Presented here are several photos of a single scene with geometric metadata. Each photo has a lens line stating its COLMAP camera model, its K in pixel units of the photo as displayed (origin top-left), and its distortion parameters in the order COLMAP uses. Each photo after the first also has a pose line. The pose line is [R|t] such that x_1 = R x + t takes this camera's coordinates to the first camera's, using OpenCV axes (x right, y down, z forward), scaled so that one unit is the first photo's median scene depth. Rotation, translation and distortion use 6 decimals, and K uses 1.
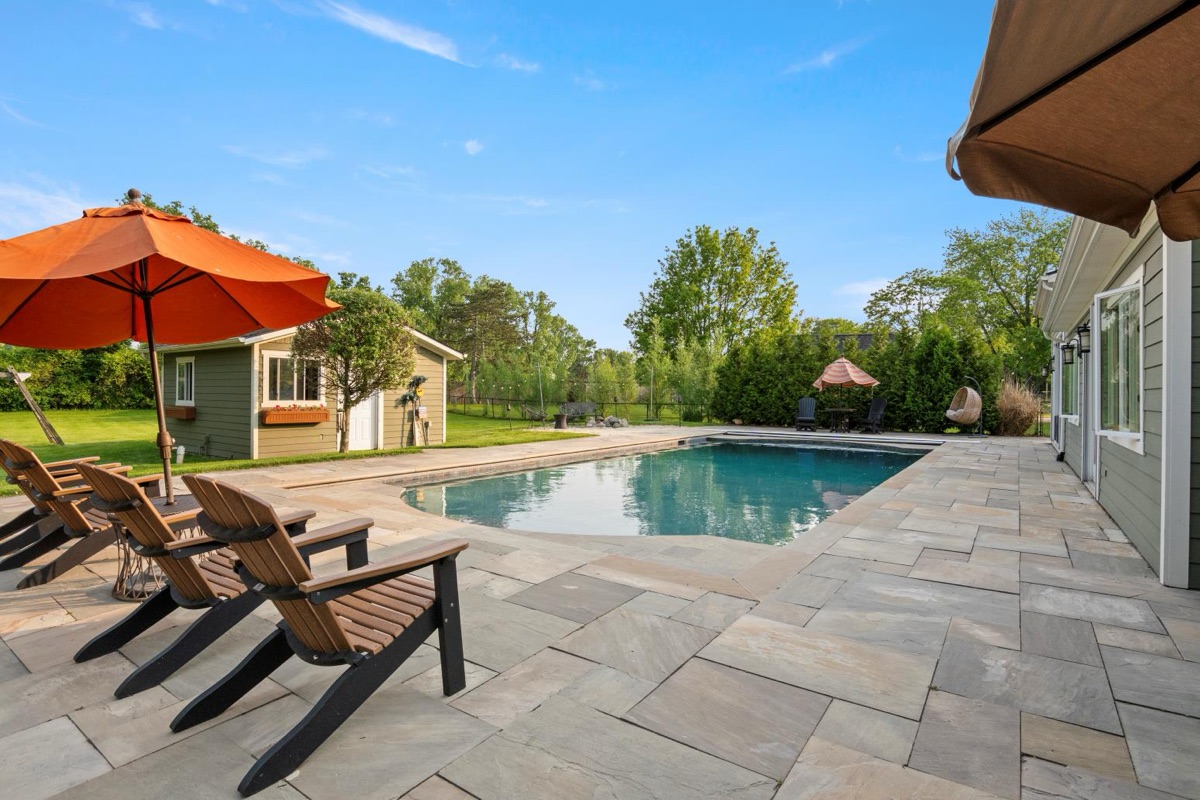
lens RADIAL K [[589.8, 0, 599.8], [0, 589.8, 402.2], [0, 0, 1]] dist [-0.034475, 0.002383]
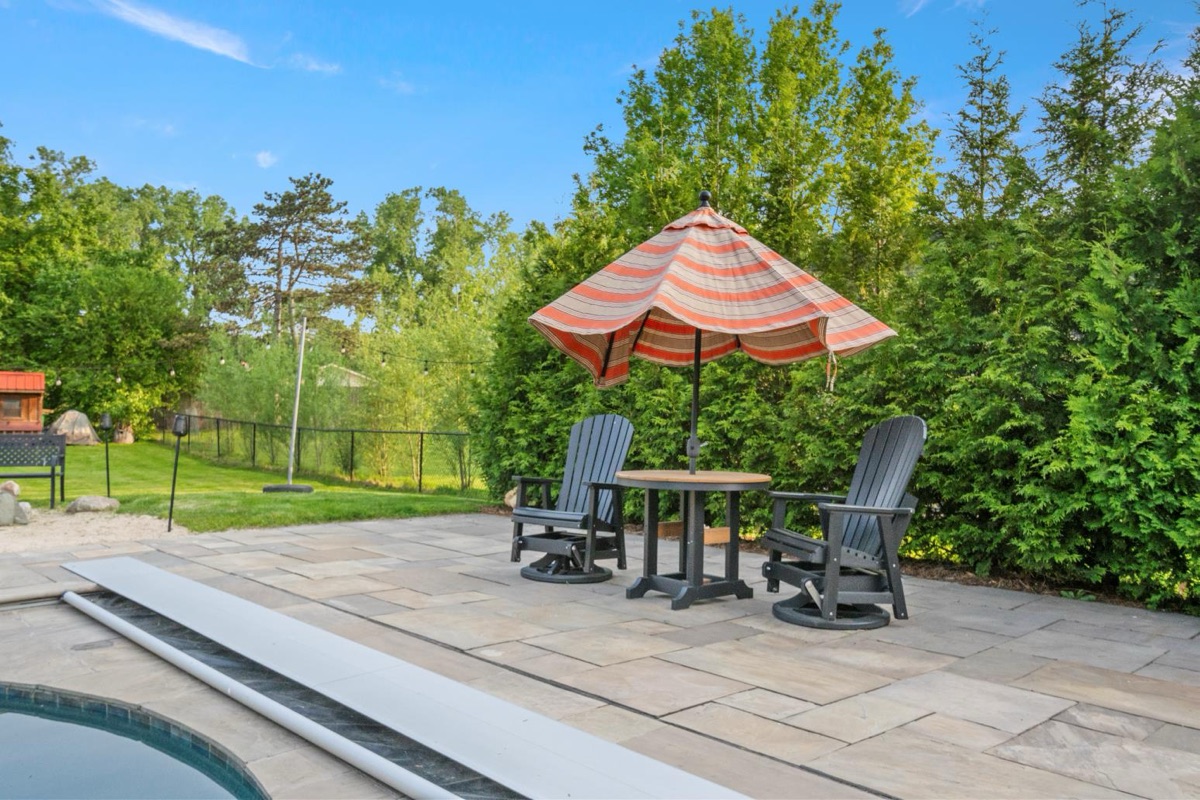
lens RADIAL K [[898.2, 0, 606.7], [0, 898.2, 402.8], [0, 0, 1]] dist [0.031383, -0.008968]
pose [[0.983622, -0.007927, -0.180071, 0.221152], [0.004311, 0.999781, -0.020464, -0.002955], [0.180194, 0.019352, 0.983441, 0.356353]]
